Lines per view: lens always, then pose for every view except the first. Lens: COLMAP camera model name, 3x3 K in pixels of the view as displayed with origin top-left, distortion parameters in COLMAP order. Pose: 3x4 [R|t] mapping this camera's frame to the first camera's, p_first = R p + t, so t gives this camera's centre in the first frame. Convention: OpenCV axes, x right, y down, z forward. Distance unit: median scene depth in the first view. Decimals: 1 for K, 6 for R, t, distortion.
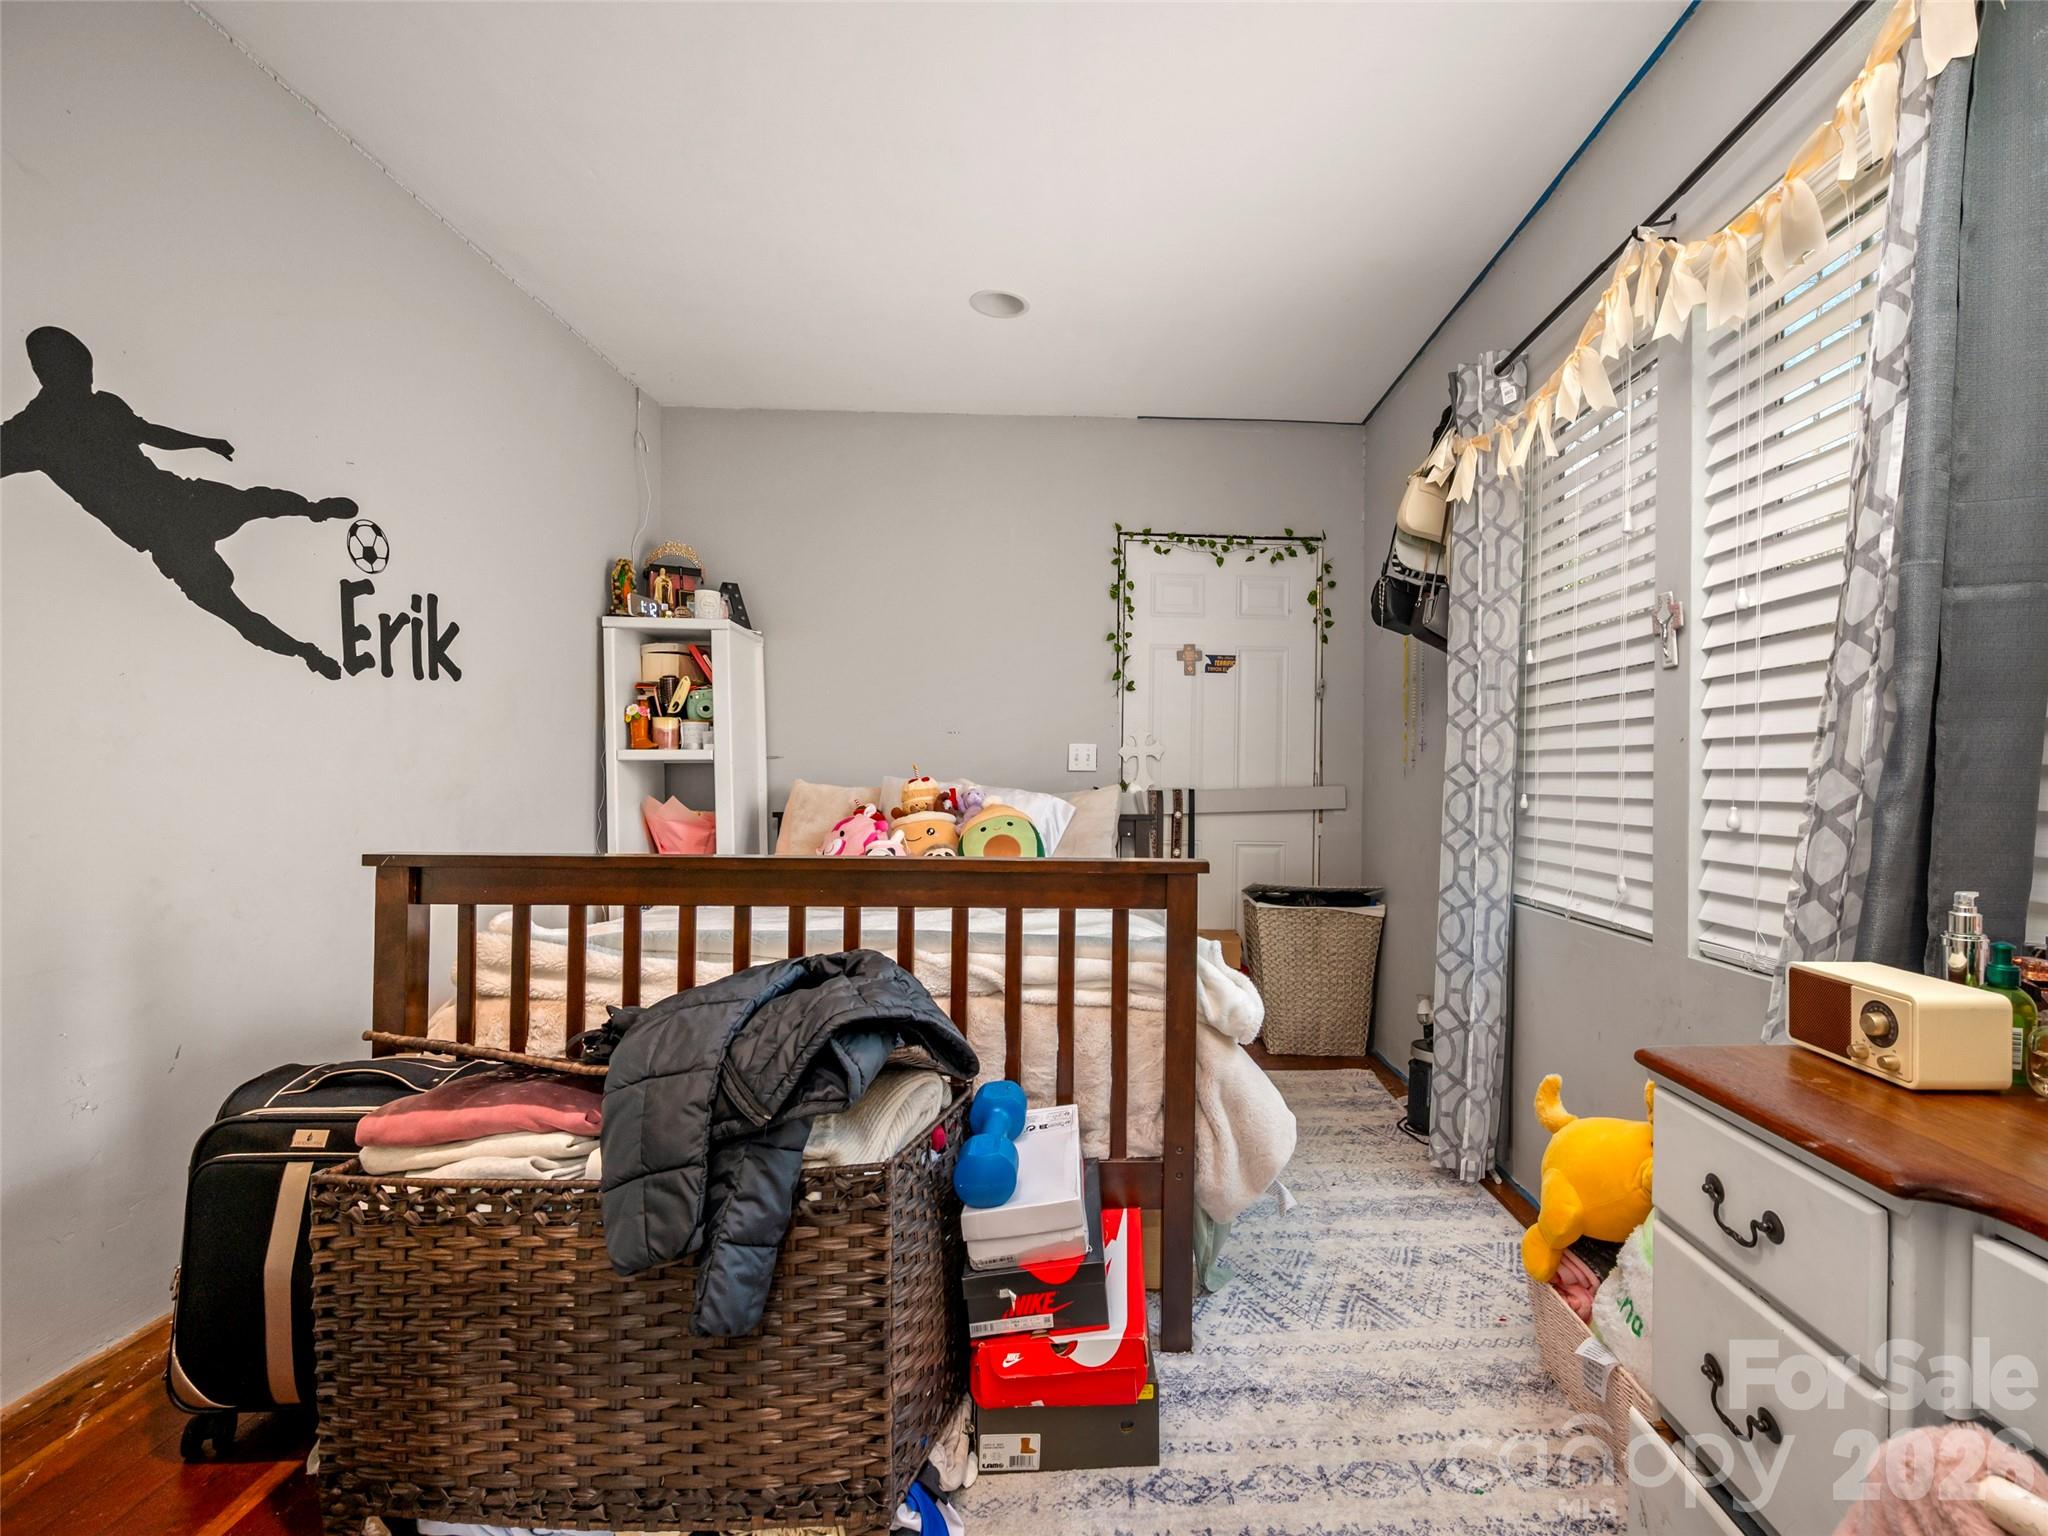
lens RADIAL K [[886.8, 0, 1024.1], [0, 886.8, 779.5], [0, 0, 1]] dist [0.001662, 0.000251]
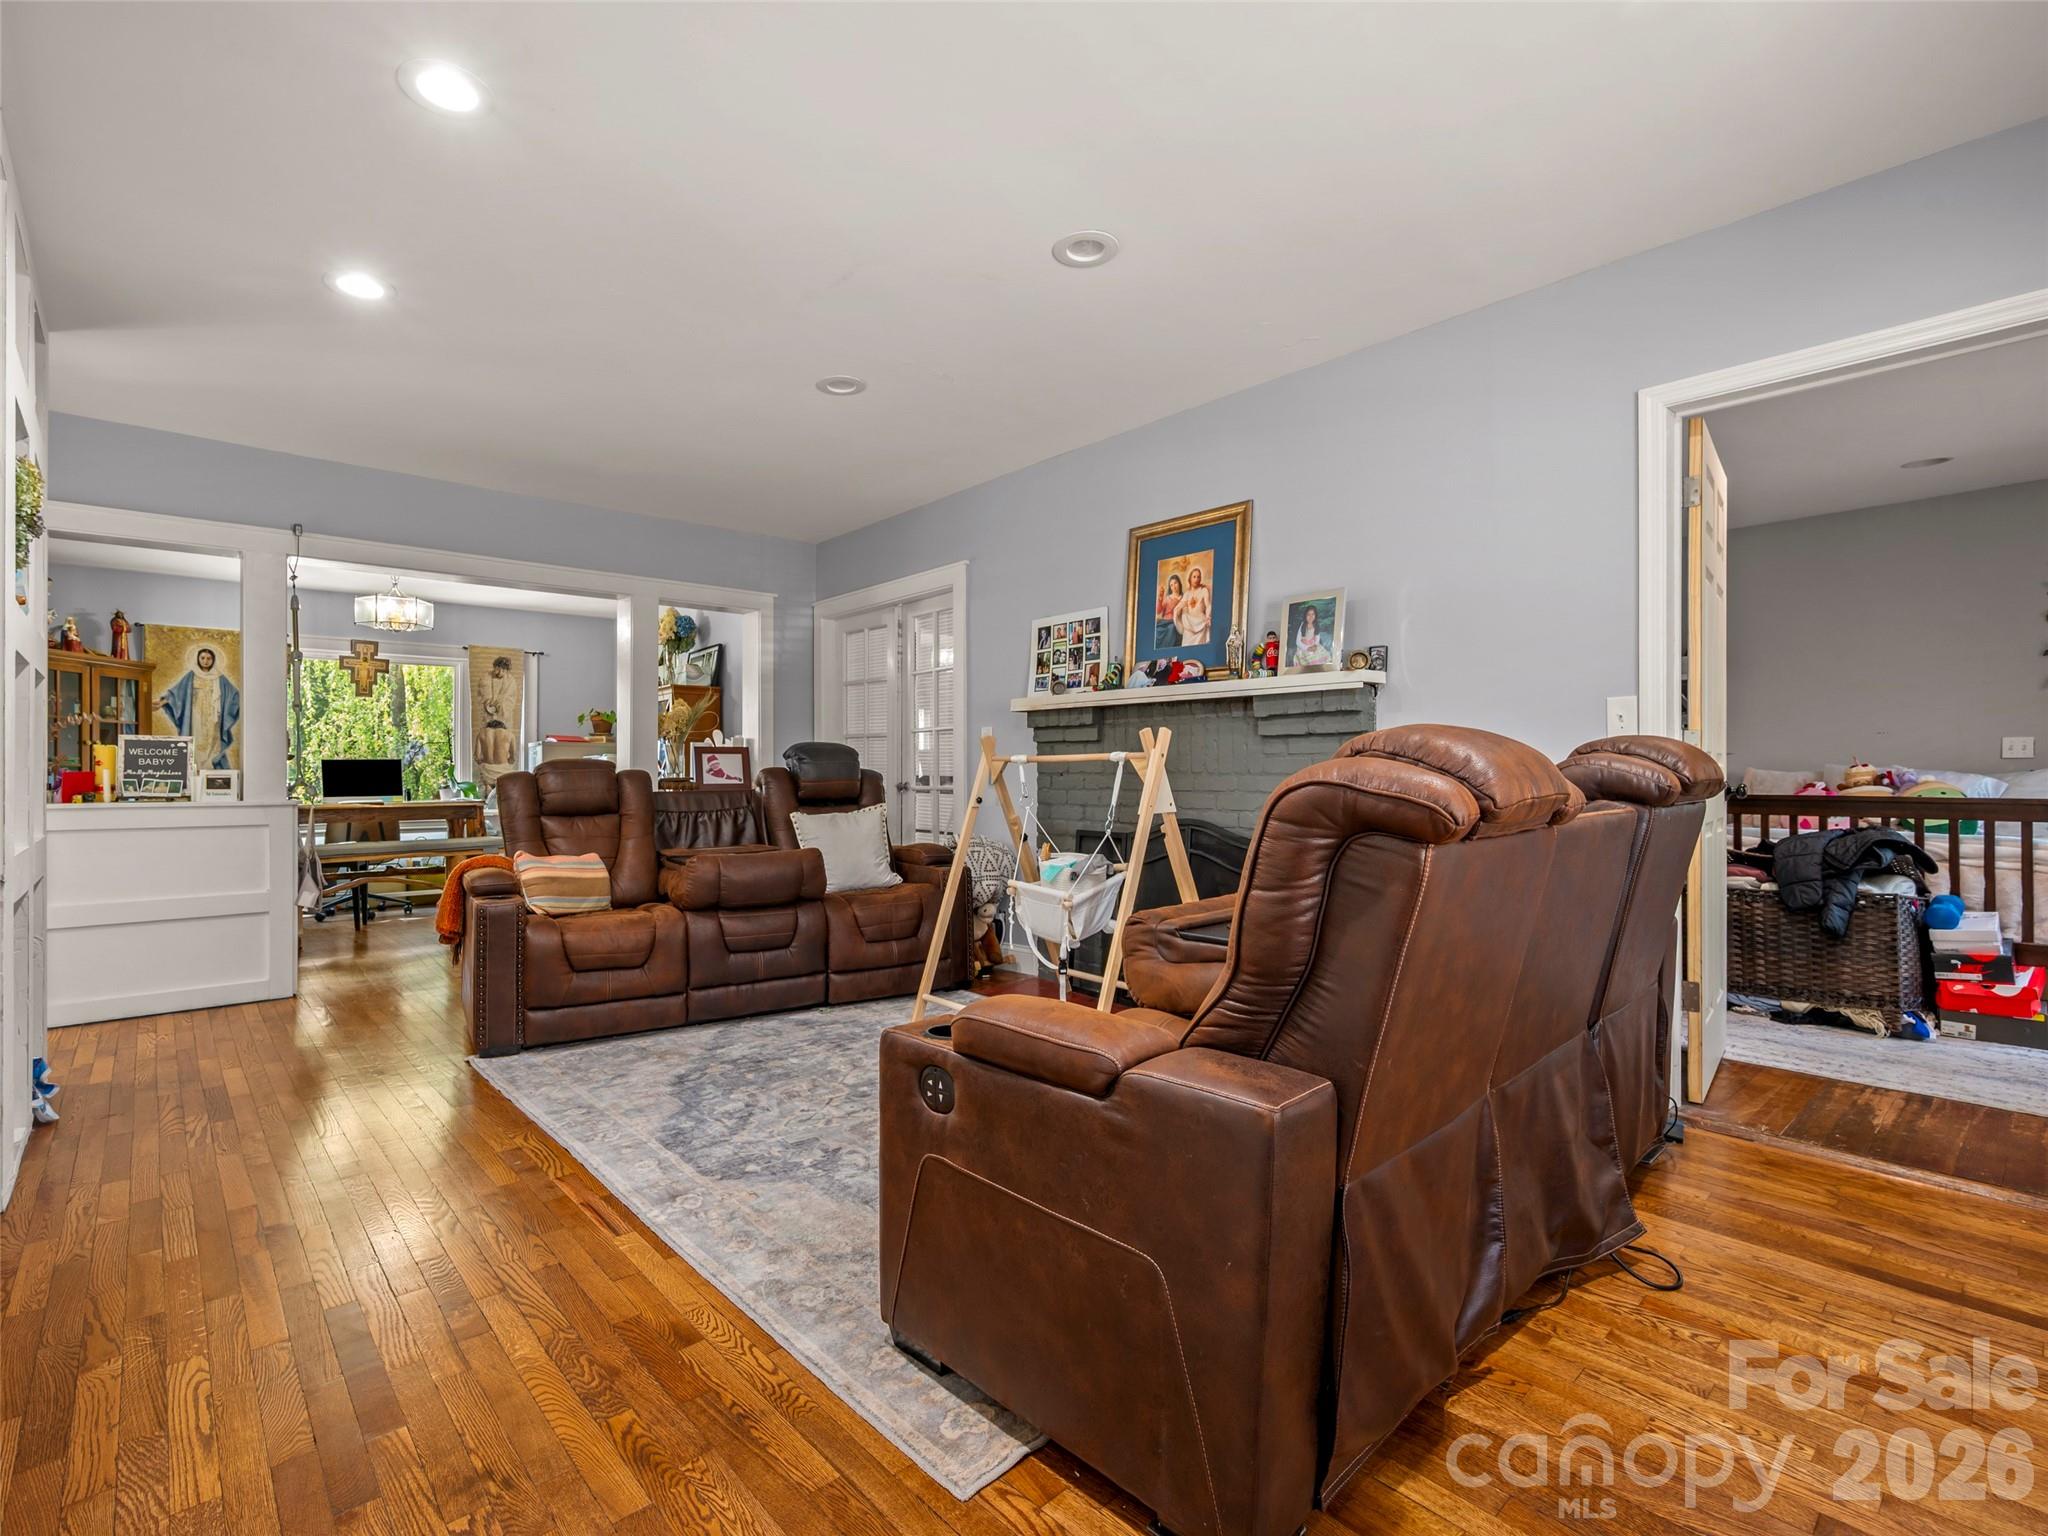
lens RADIAL K [[963.4, 0, 990.2], [0, 963.4, 767.6], [0, 0, 1]] dist [0.002236, 0.000371]
pose [[0.710548, -0.017425, -0.703433, -0.026797], [0.008465, 0.999833, -0.016216, 0.041317], [0.703598, 0.005568, 0.710576, -2.837145]]
